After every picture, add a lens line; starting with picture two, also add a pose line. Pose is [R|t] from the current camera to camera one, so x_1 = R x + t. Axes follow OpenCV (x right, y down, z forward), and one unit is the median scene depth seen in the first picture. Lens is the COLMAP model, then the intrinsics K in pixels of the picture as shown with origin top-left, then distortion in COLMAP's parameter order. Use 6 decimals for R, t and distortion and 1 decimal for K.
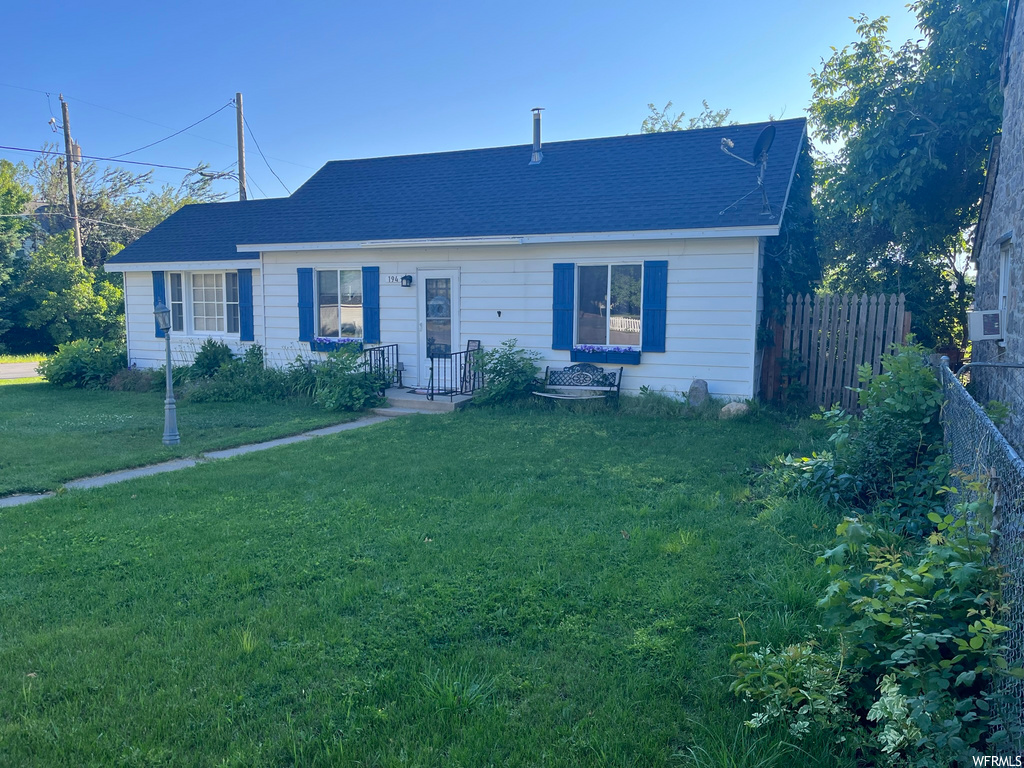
lens RADIAL K [[764.8, 0, 507.5], [0, 764.8, 387.2], [0, 0, 1]] dist [0.041904, -0.050405]
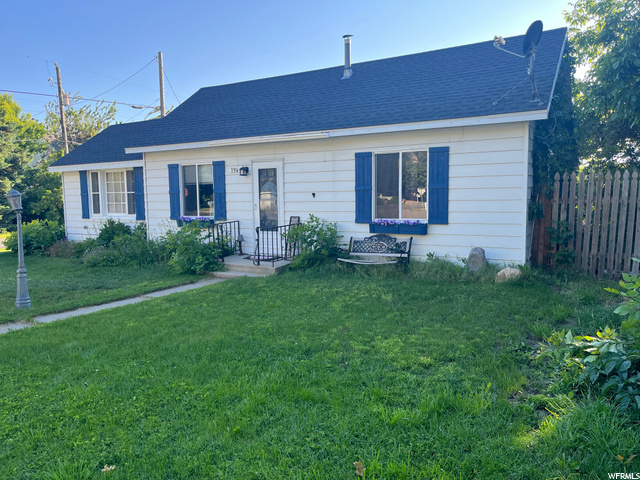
lens RADIAL K [[478.0, 0, 322.3], [0, 478.0, 239.7], [0, 0, 1]] dist [0.041904, -0.050405]
pose [[0.996333, -0.010659, -0.084891, 0.071746], [0.009319, 0.999826, -0.016168, -0.010921], [0.085049, 0.015318, 0.996259, 0.235761]]
